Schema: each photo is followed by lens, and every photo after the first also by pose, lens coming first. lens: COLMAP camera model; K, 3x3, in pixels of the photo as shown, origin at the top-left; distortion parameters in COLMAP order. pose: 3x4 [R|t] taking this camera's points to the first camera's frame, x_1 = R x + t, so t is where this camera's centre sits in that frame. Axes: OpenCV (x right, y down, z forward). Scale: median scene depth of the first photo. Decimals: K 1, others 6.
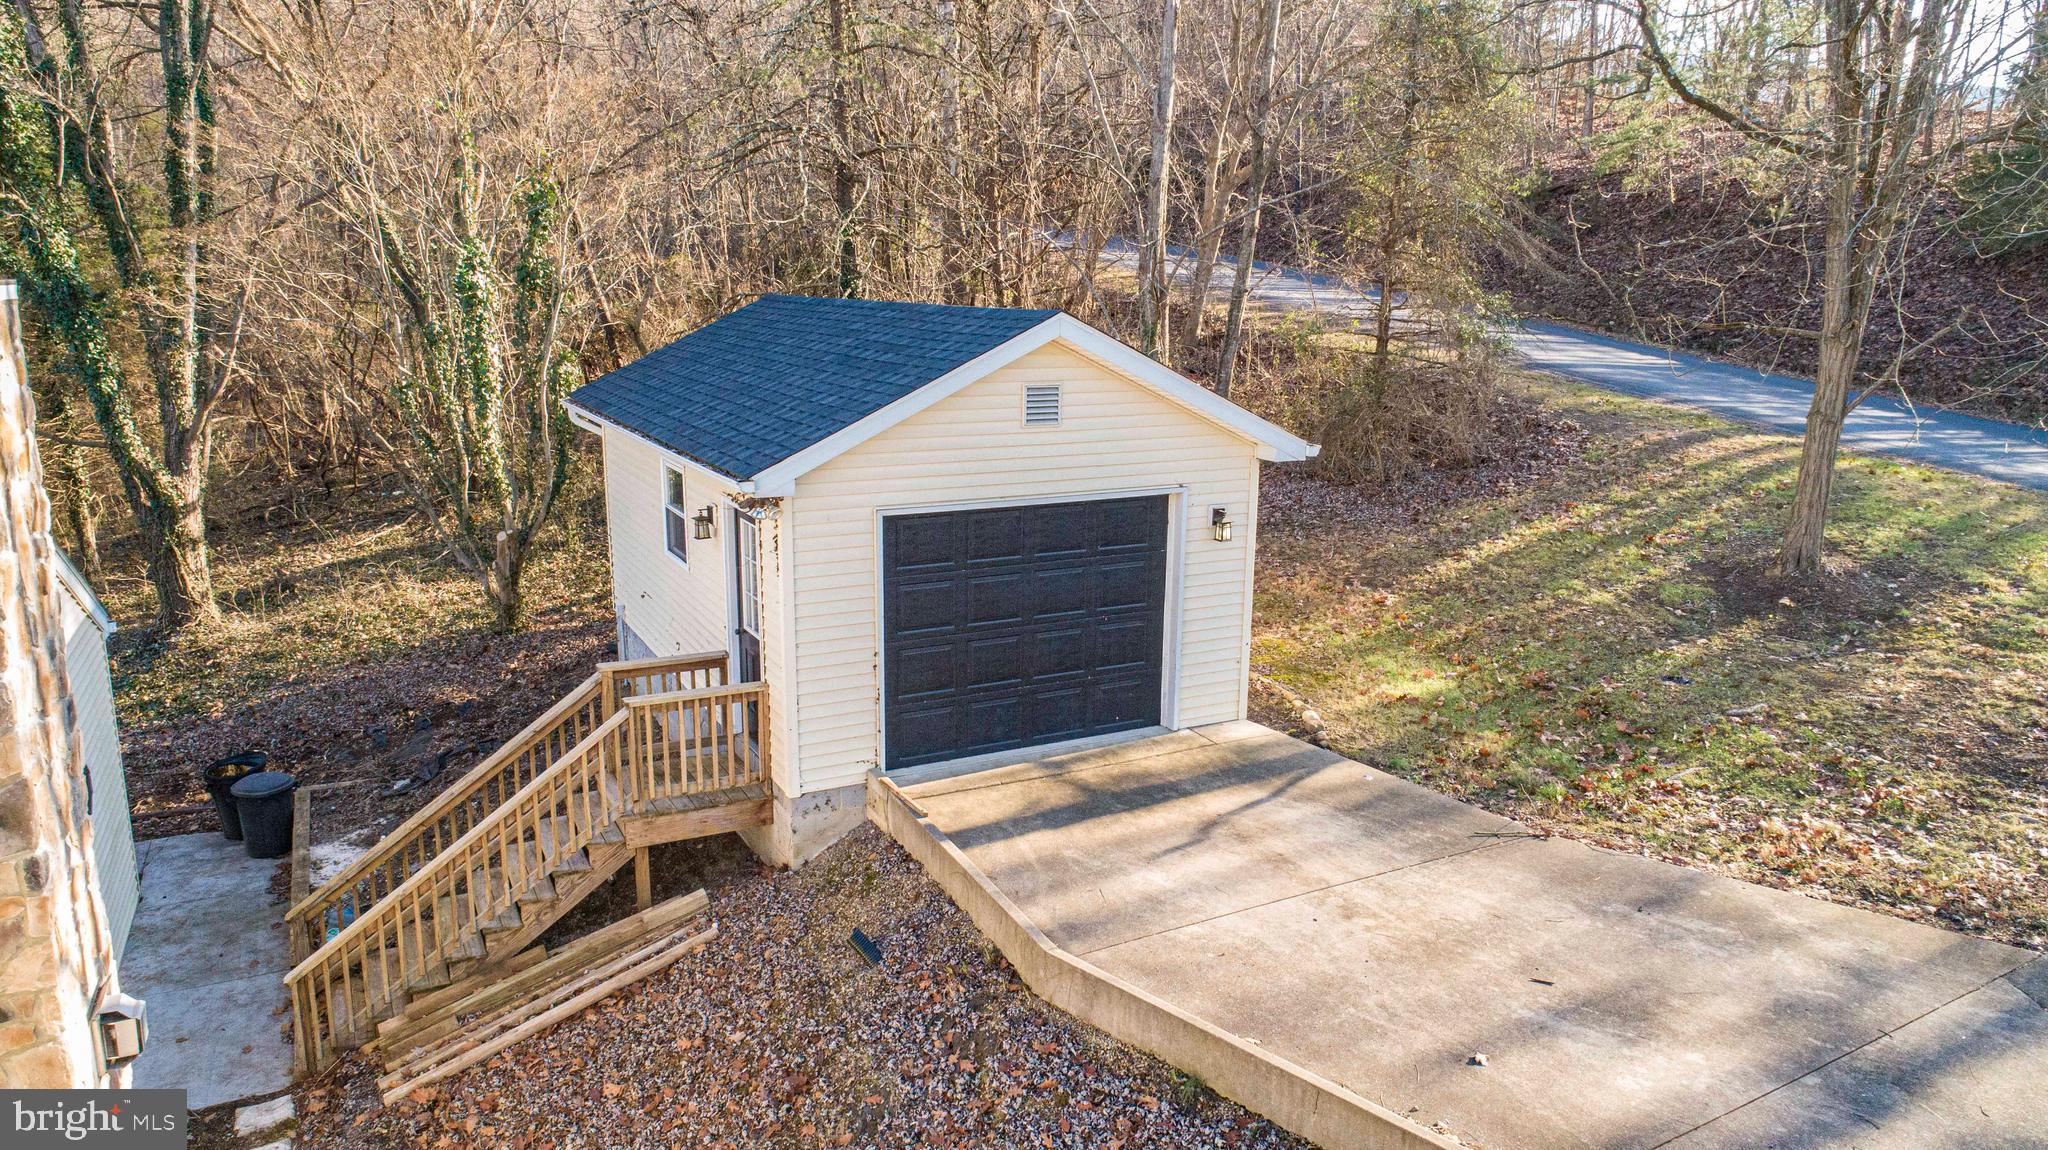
lens RADIAL K [[1369.1, 0, 1023.6], [0, 1369.1, 573.5], [0, 0, 1]] dist [-0.019067, 0.009896]
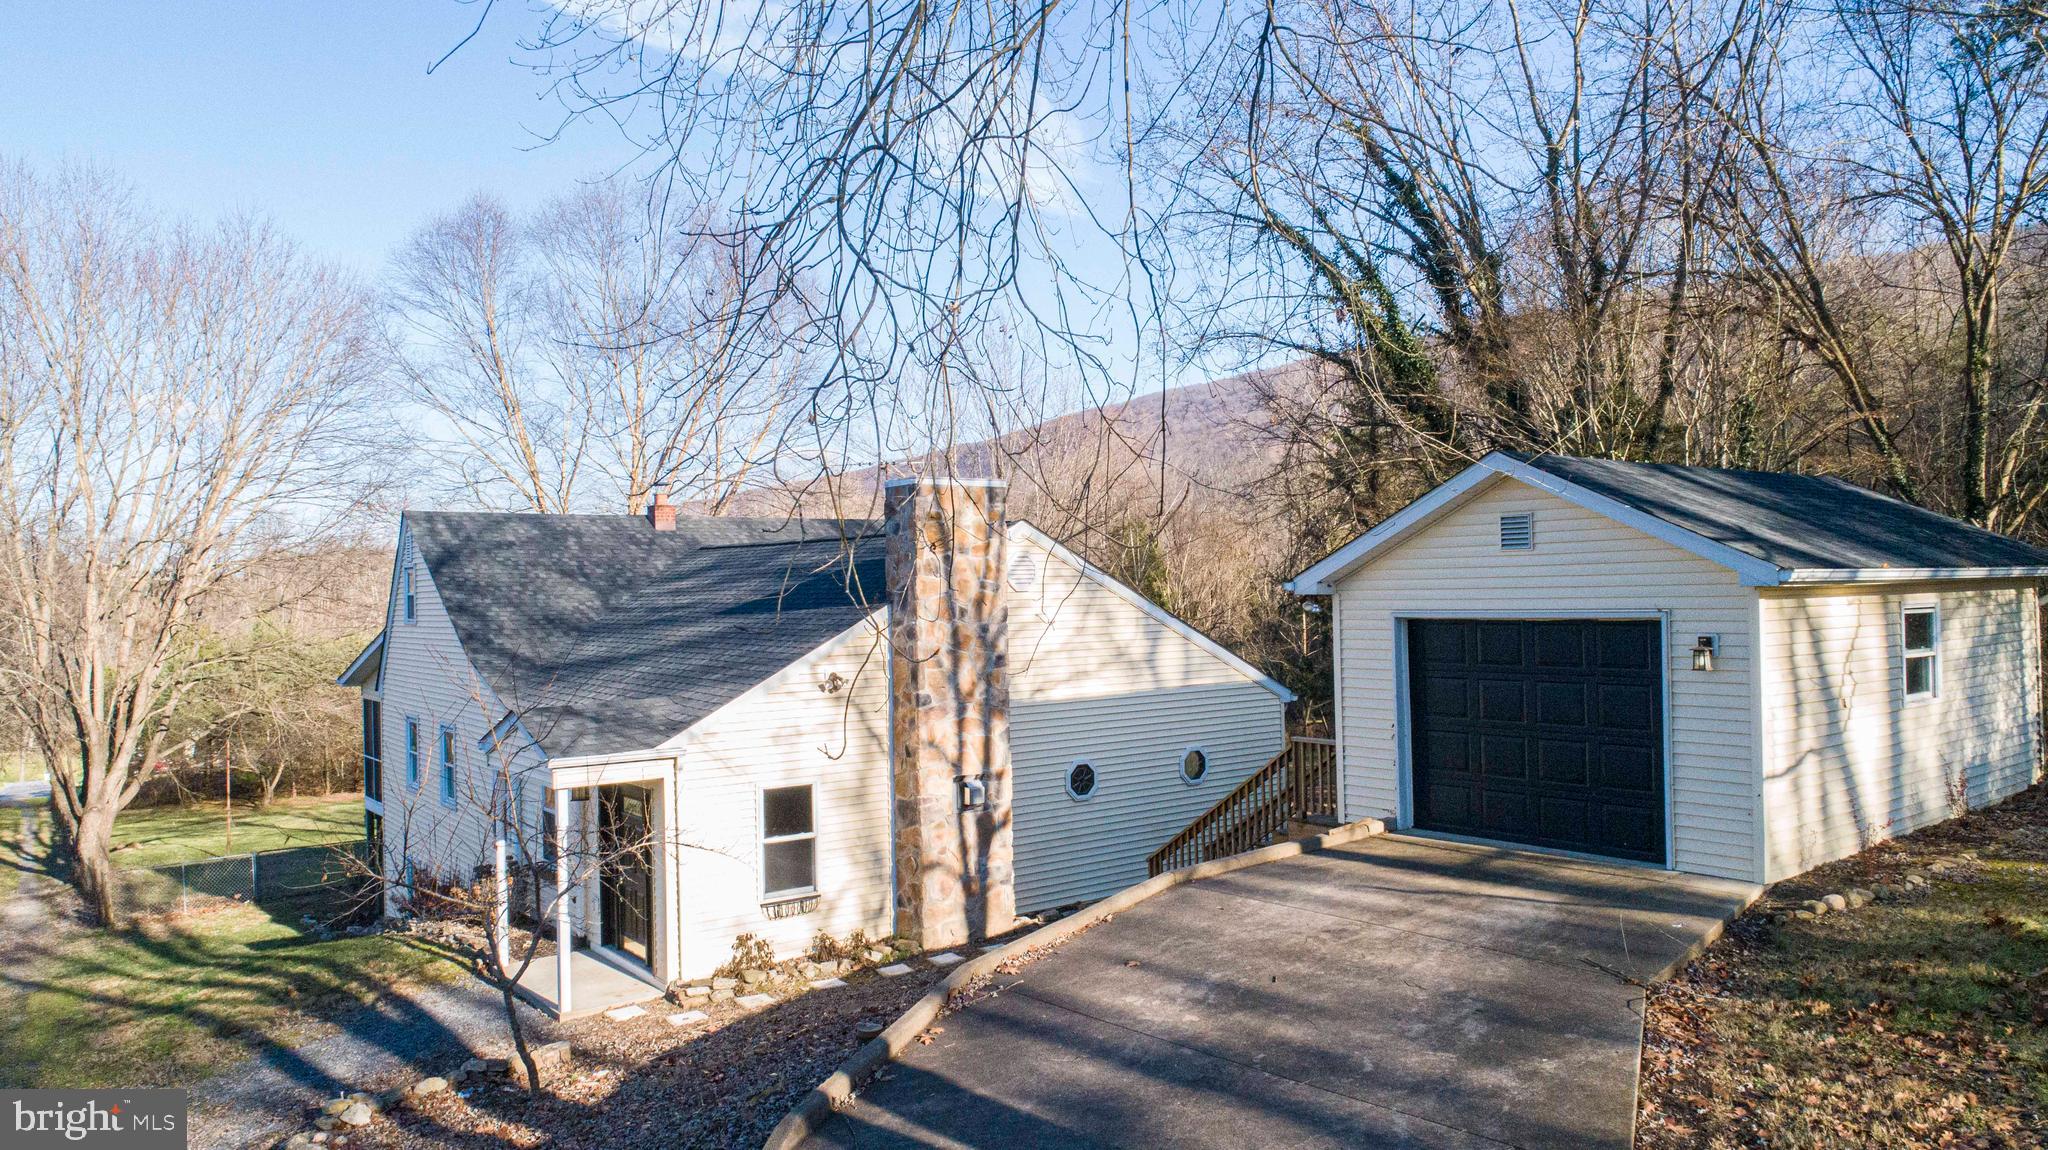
lens RADIAL K [[1369.1, 0, 1022.5], [0, 1369.1, 576.2], [0, 0, 1]] dist [-0.019067, 0.009896]
pose [[0.167162, -0.029957, -0.985474, 1.318804], [-0.189055, 0.980016, -0.061860, 0.078397], [0.967634, 0.196650, 0.158157, 0.513320]]
